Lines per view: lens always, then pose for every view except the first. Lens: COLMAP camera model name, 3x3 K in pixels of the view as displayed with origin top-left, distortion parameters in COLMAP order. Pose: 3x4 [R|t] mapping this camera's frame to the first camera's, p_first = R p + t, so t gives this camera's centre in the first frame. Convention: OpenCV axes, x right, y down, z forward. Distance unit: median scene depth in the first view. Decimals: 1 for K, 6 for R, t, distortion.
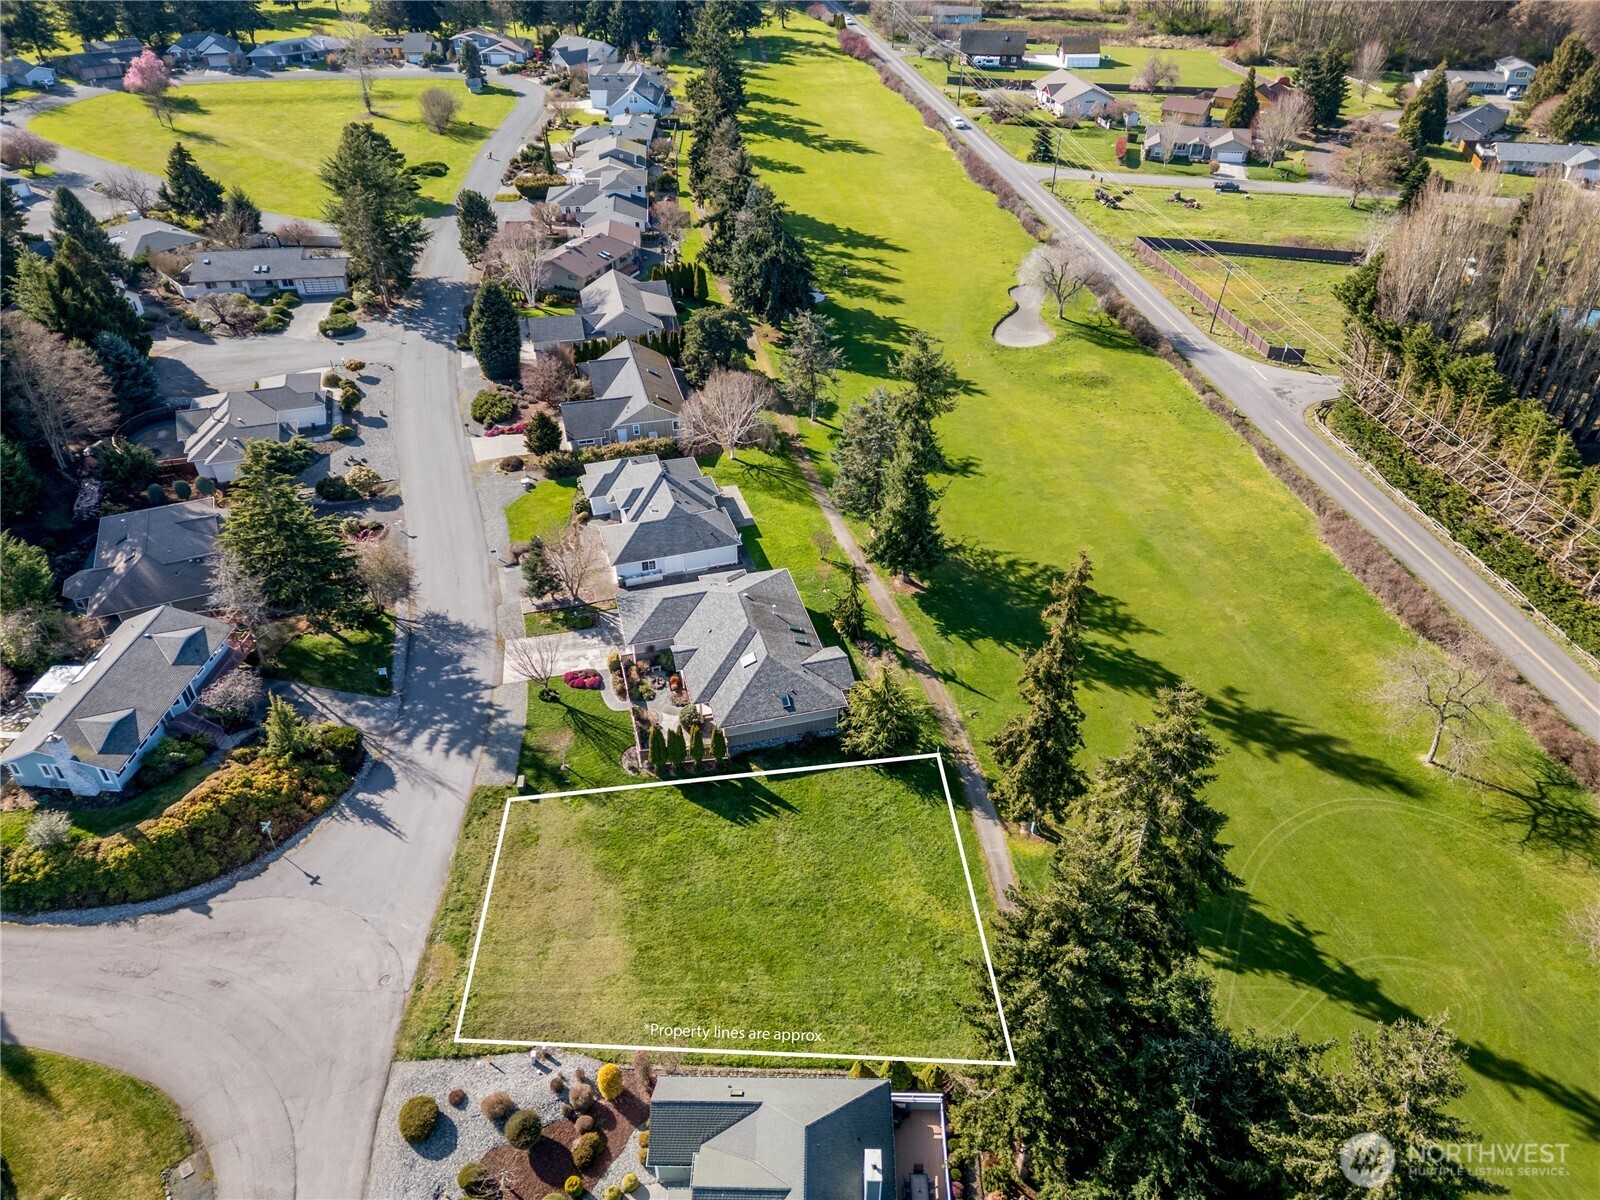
lens RADIAL K [[1120.0, 0, 800.0], [0, 1120.0, 600.0], [0, 0, 1]] dist [0.085982, -0.072370]
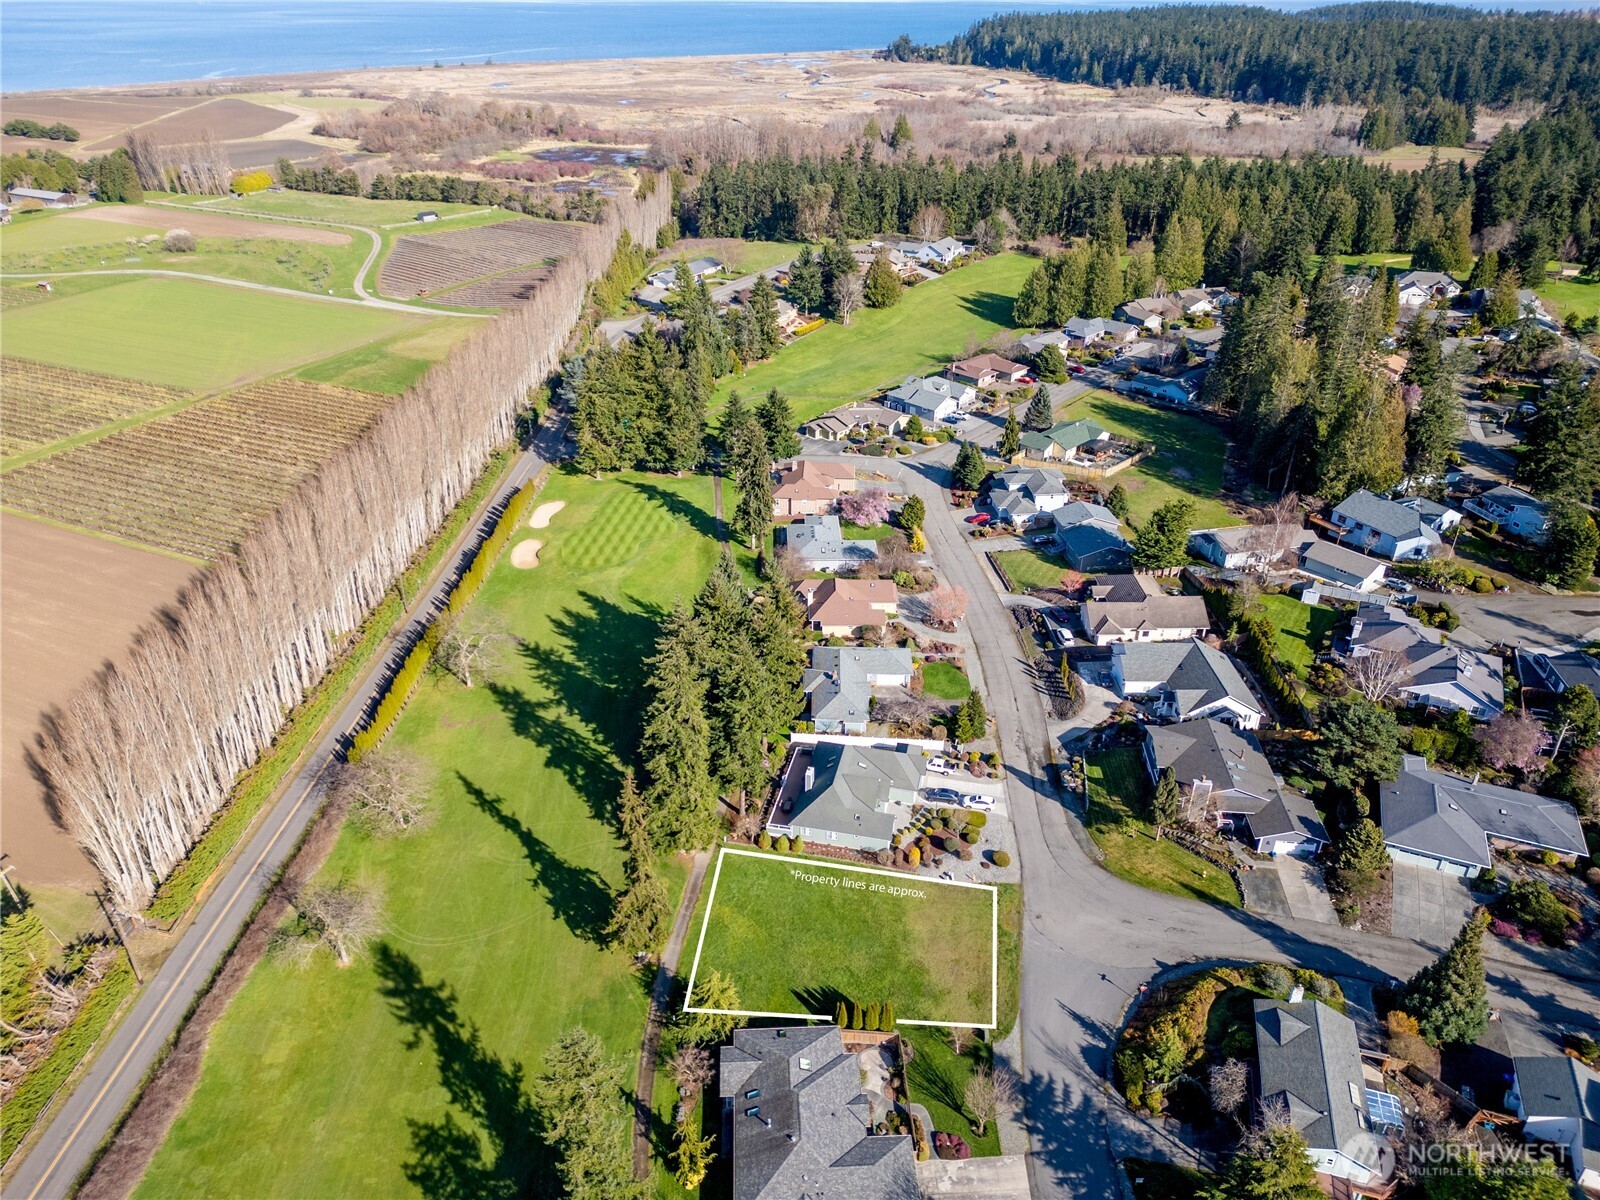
lens RADIAL K [[1120.0, 0, 800.0], [0, 1120.0, 600.0], [0, 0, 1]] dist [0.085982, -0.072370]
pose [[-0.979343, -0.099410, 0.176083, -0.150997], [0.117769, 0.427450, 0.896335, -0.912537], [-0.164371, 0.898557, -0.406913, 0.784569]]
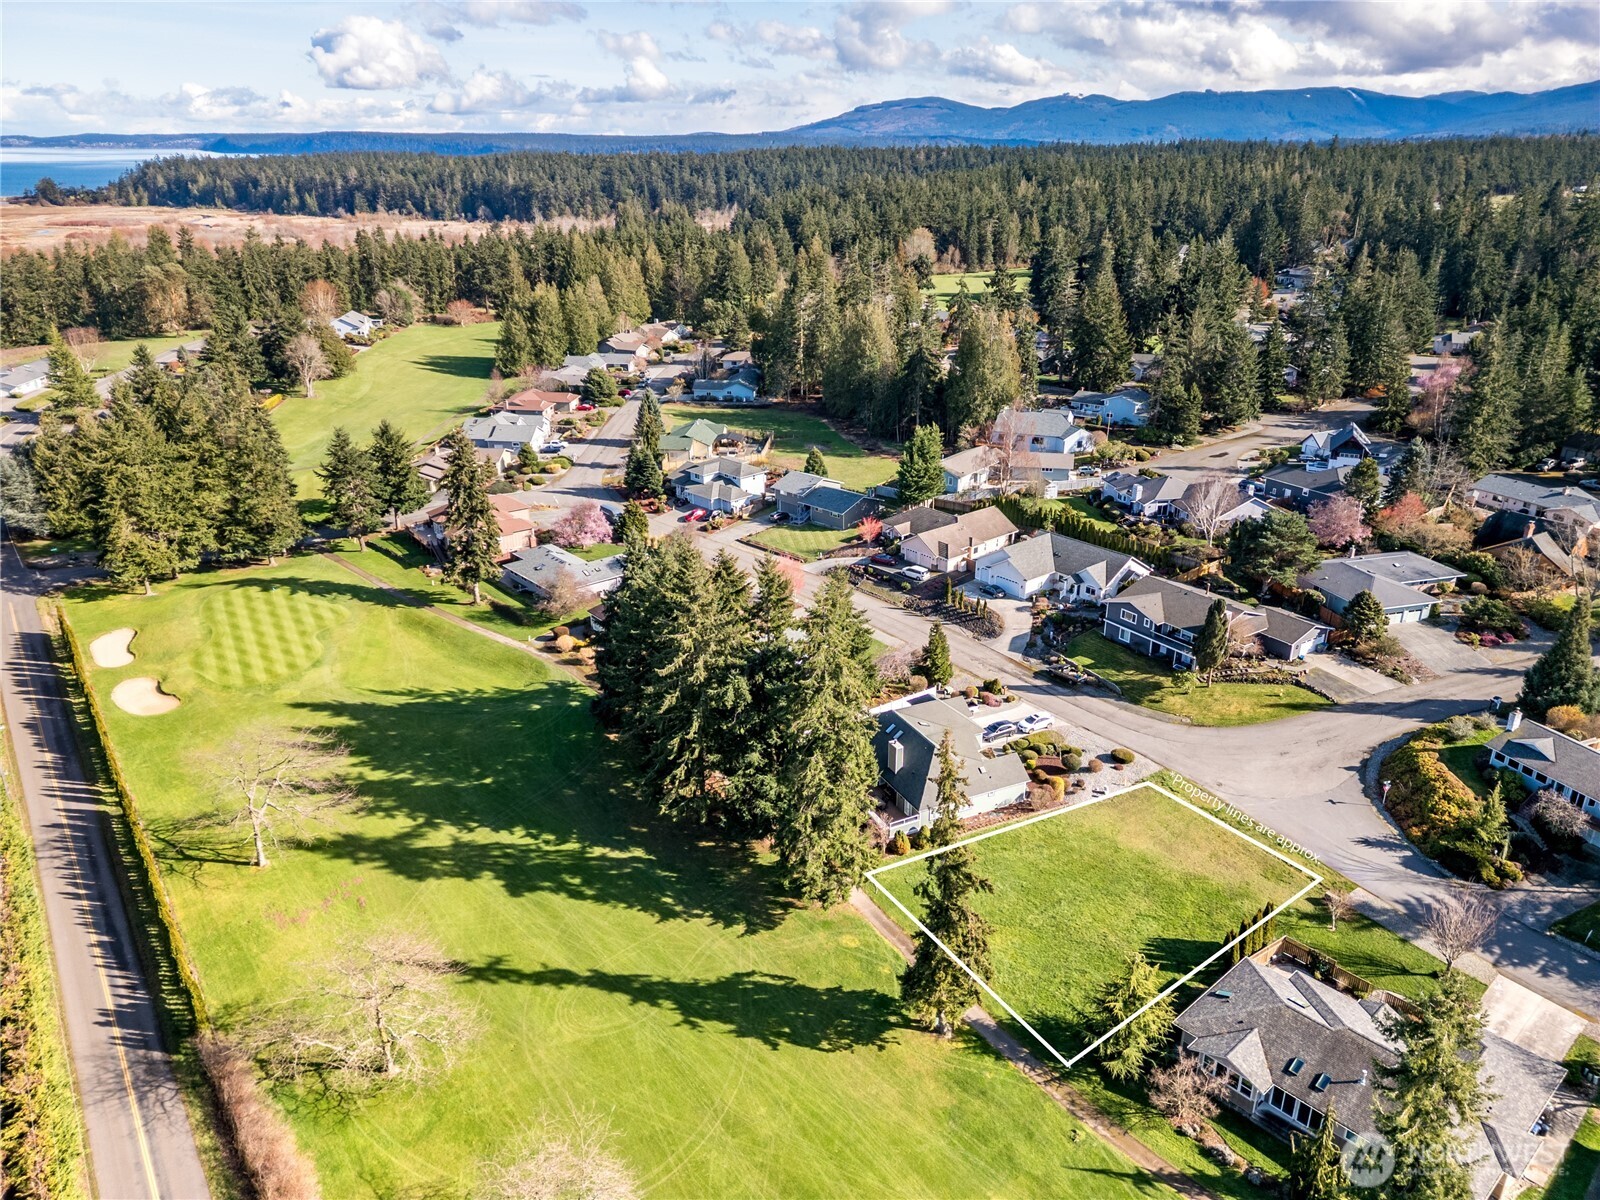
lens RADIAL K [[1120.0, 0, 800.0], [0, 1120.0, 600.0], [0, 0, 1]] dist [0.085982, -0.072370]
pose [[-0.891034, 0.176520, -0.418209, 0.463663], [-0.262207, 0.551909, 0.791609, -0.543635], [0.370547, 0.815008, -0.445485, 0.748792]]
